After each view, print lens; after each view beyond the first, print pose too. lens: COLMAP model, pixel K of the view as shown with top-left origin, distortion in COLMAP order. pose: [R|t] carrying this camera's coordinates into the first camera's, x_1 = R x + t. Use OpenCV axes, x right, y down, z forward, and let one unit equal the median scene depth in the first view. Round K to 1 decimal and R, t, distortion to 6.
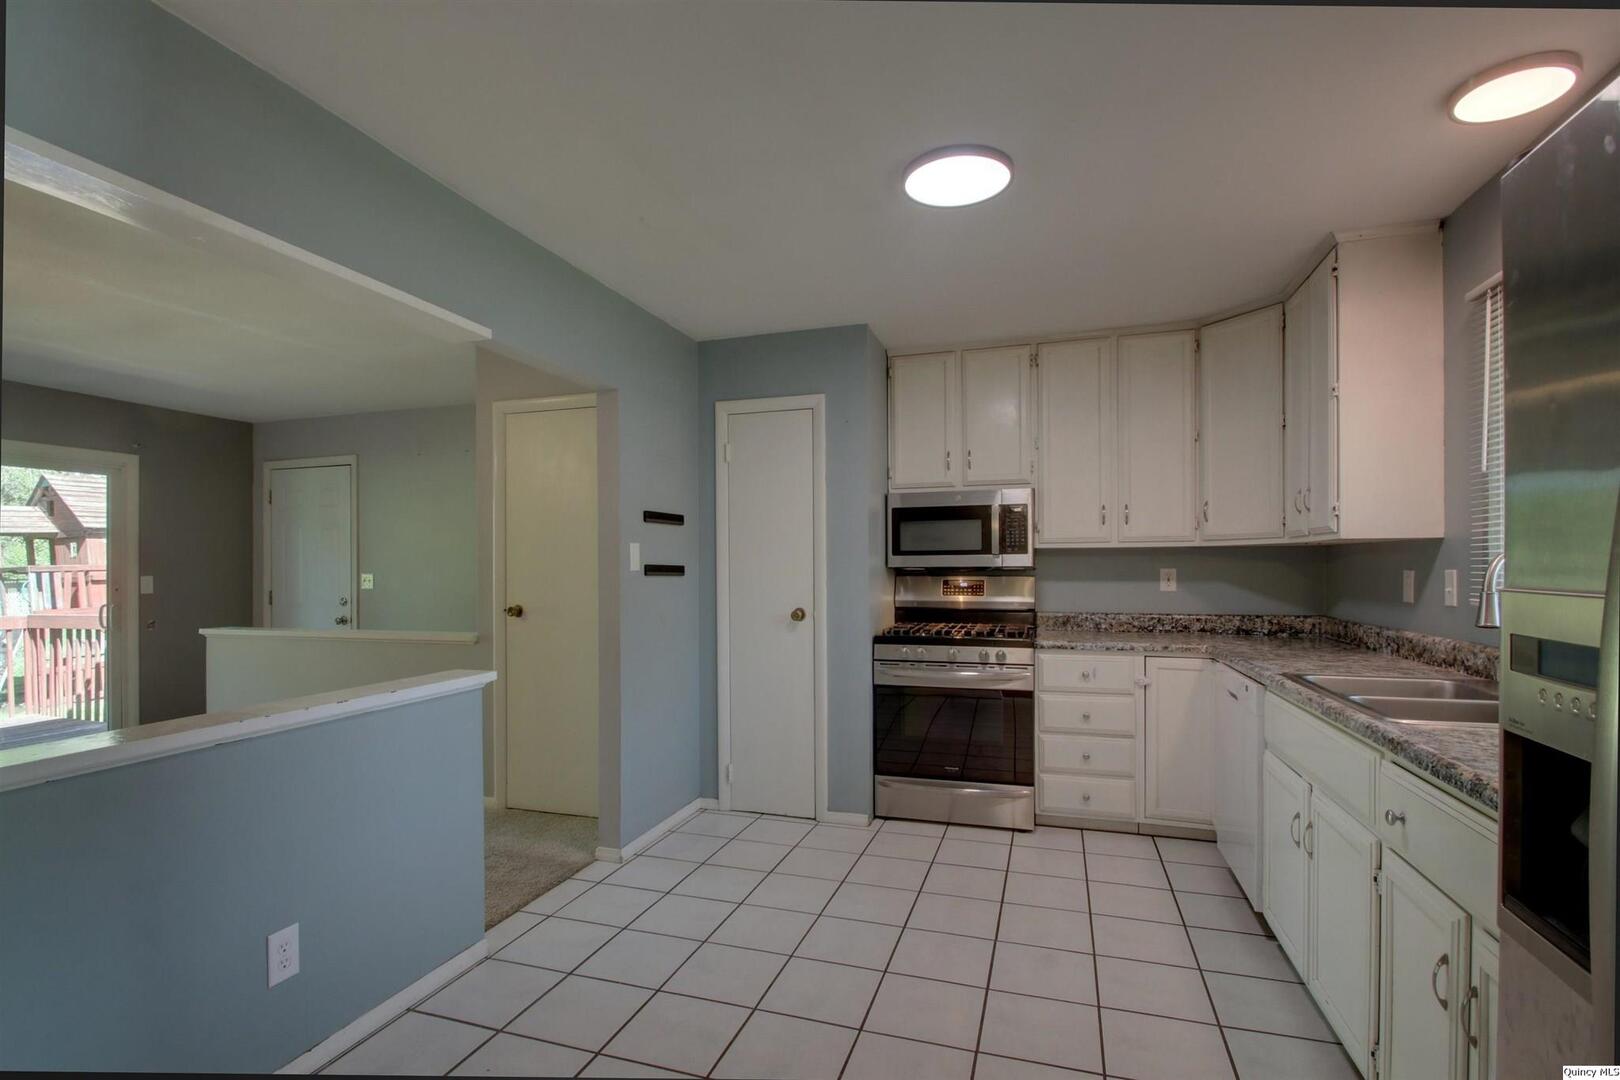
lens RADIAL K [[741.9, 0, 807.0], [0, 741.9, 565.5], [0, 0, 1]] dist [0.009816, -0.013454]
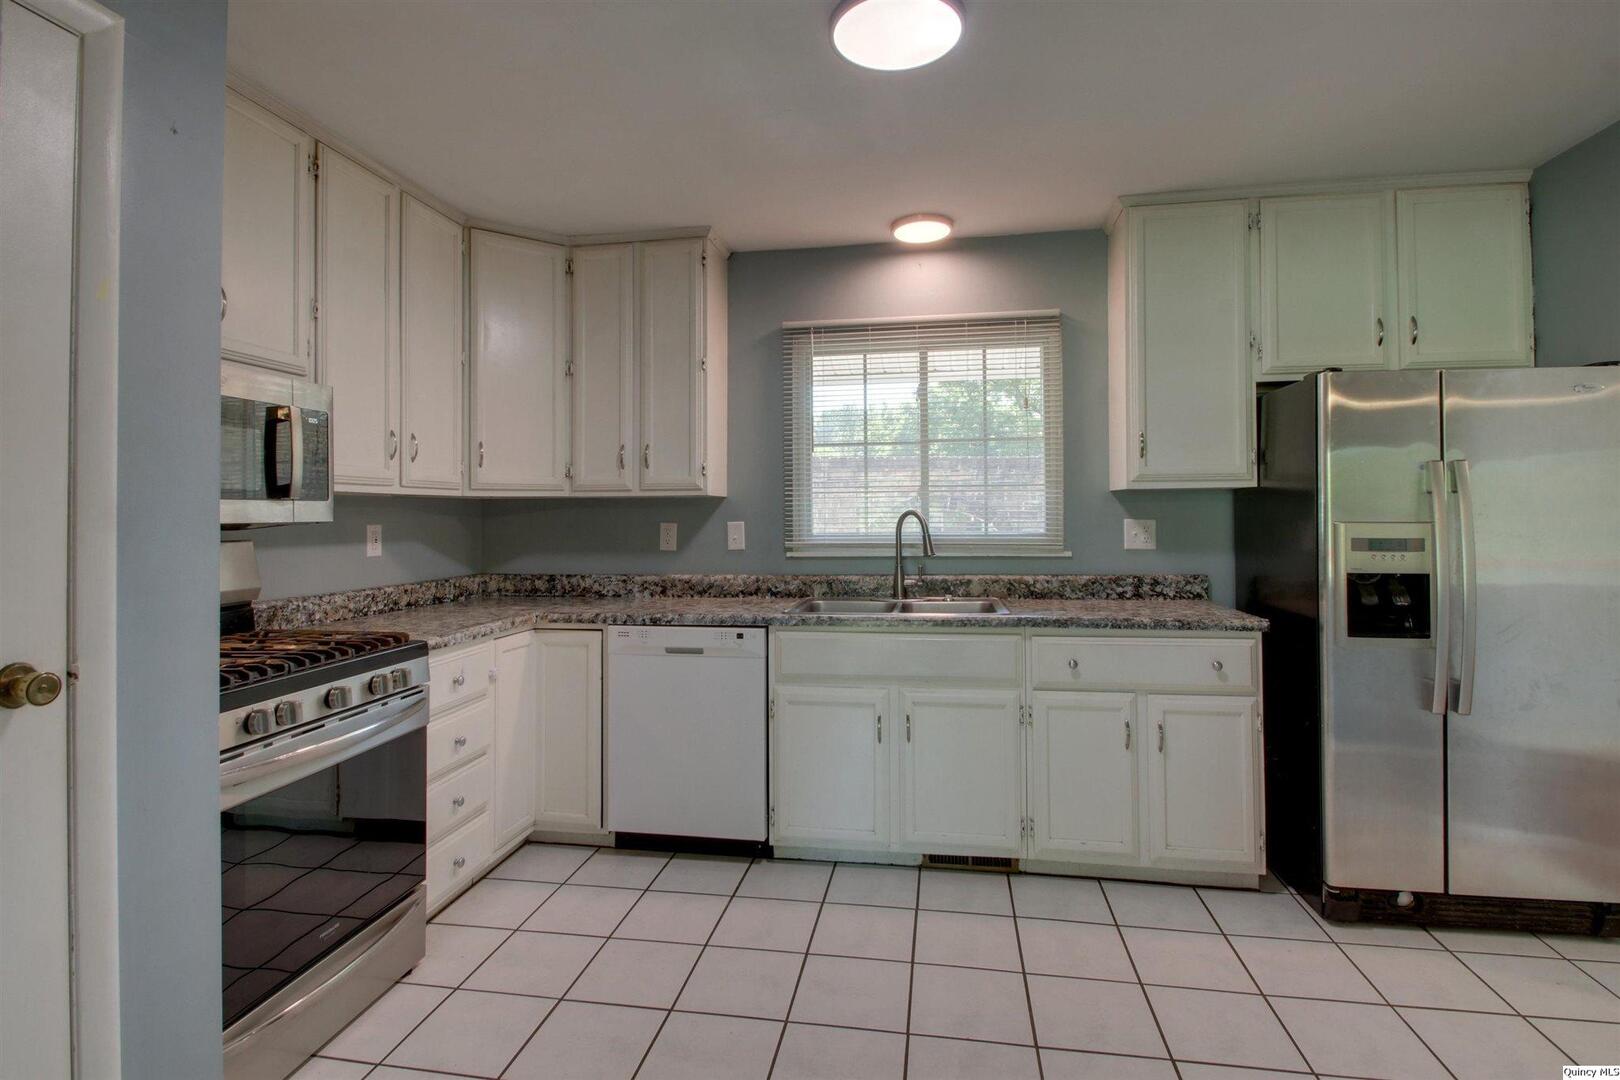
lens RADIAL K [[832.5, 0, 834.9], [0, 832.5, 502.9], [0, 0, 1]] dist [-0.002576, -0.000704]
pose [[-0.157769, 0.016369, 0.987340, -0.410371], [0.006342, 0.999859, -0.015563, -0.002361], [-0.987456, 0.003807, -0.157851, 0.723367]]
